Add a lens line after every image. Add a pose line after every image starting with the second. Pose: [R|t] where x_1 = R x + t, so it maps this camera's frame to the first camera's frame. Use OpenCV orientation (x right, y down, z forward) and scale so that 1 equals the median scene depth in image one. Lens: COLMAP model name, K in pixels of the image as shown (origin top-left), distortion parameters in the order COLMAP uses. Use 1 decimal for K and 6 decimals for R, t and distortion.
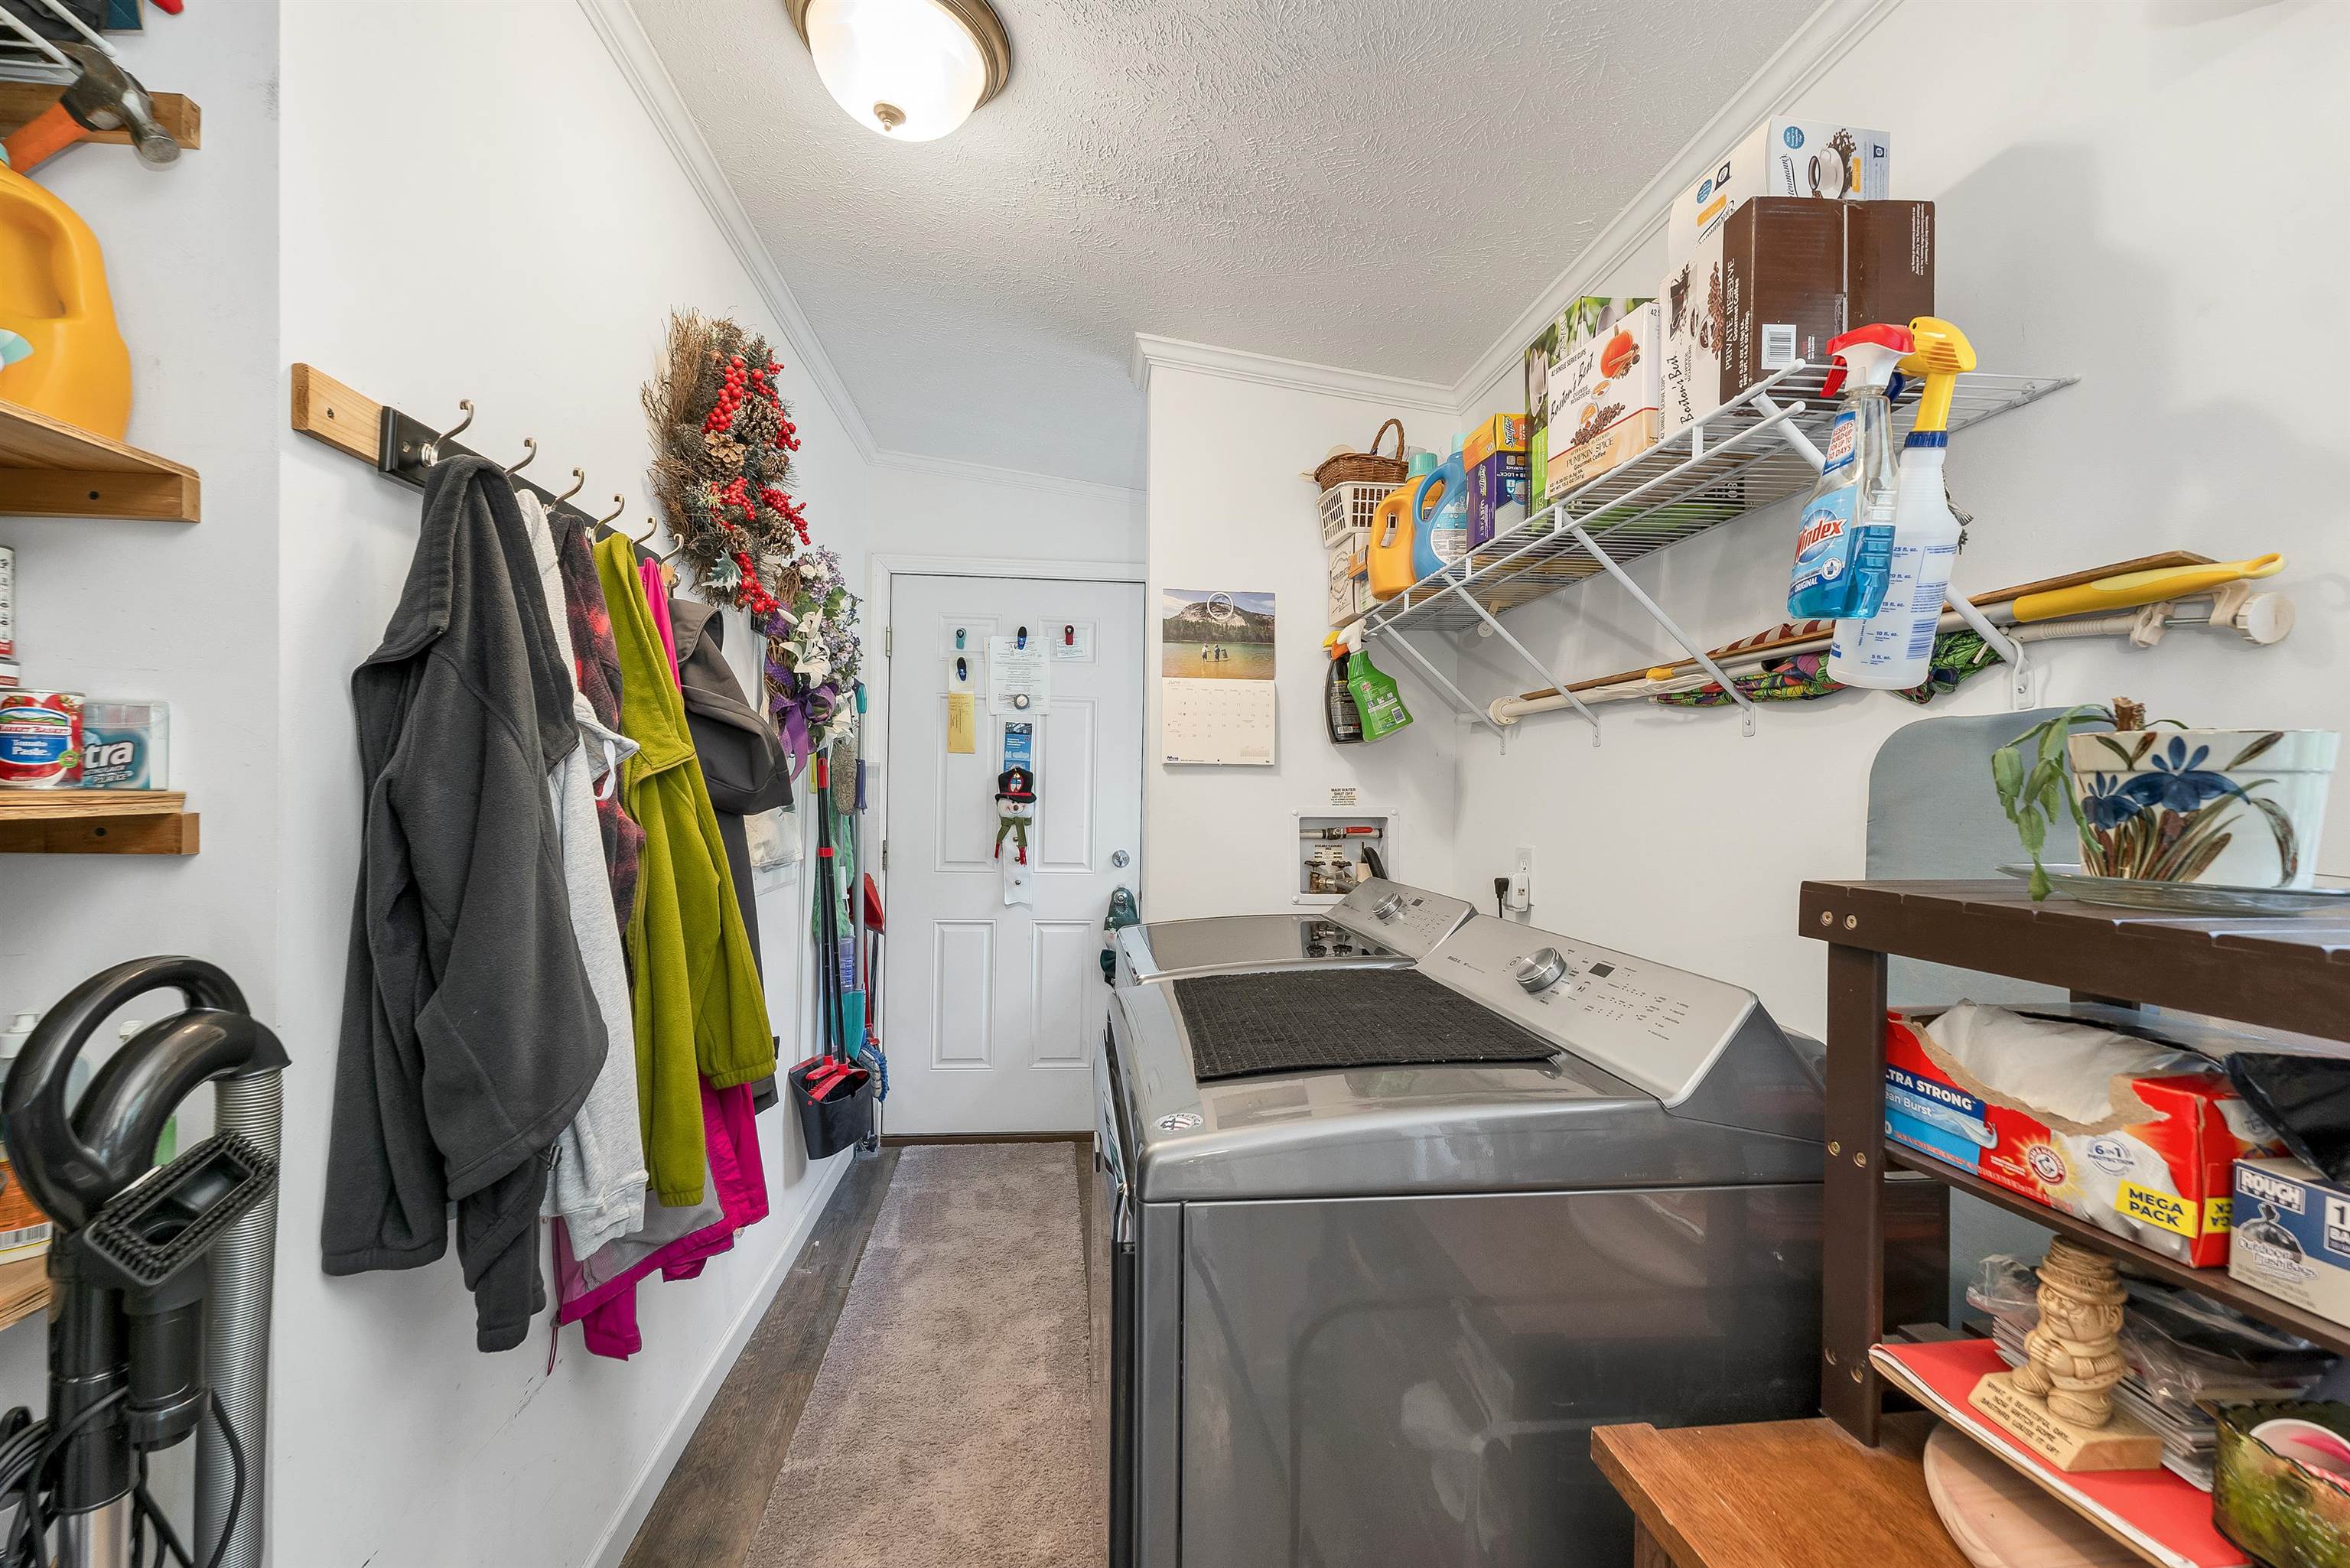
lens RADIAL K [[977.7, 0, 1172.8], [0, 977.7, 783.9], [0, 0, 1]] dist [0.000509, -0.000081]
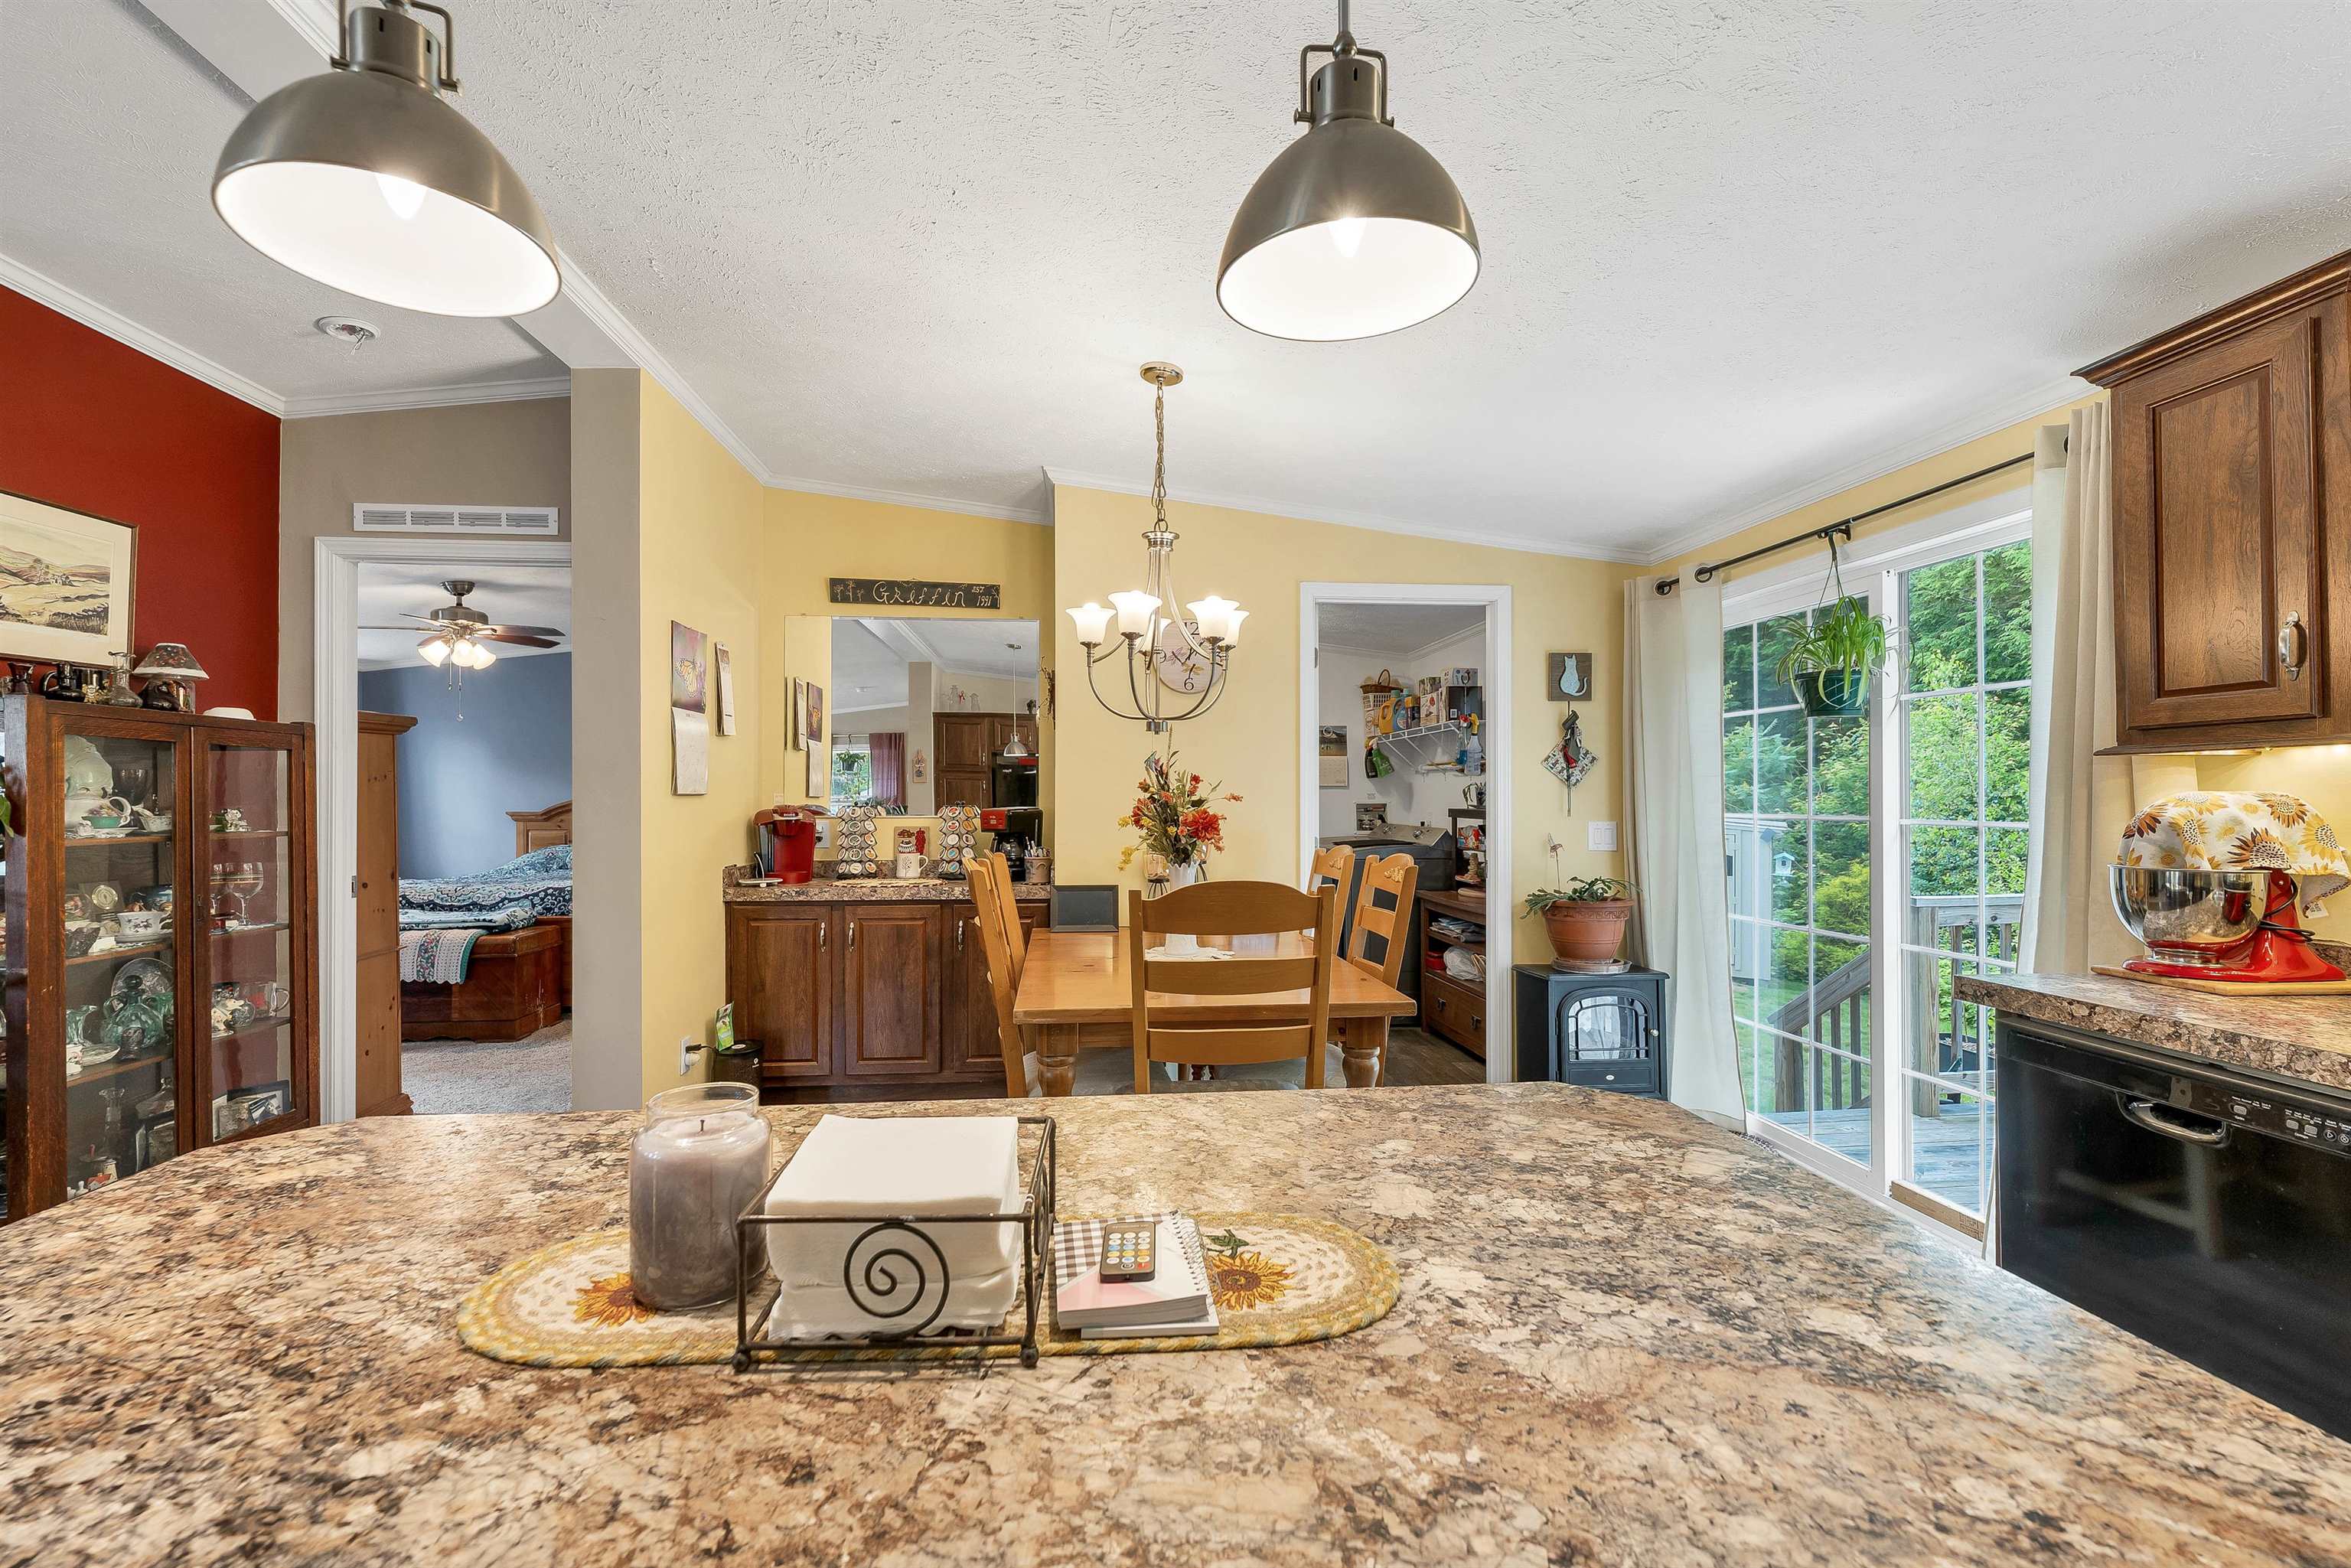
lens RADIAL K [[978.2, 0, 1172.0], [0, 978.2, 793.8], [0, 0, 1]] dist [0.000509, -0.000081]
pose [[0.999869, -0.013800, -0.008514, -0.402730], [0.013790, 0.999904, -0.001212, 0.000790], [0.008530, 0.001095, 0.999963, -1.959973]]
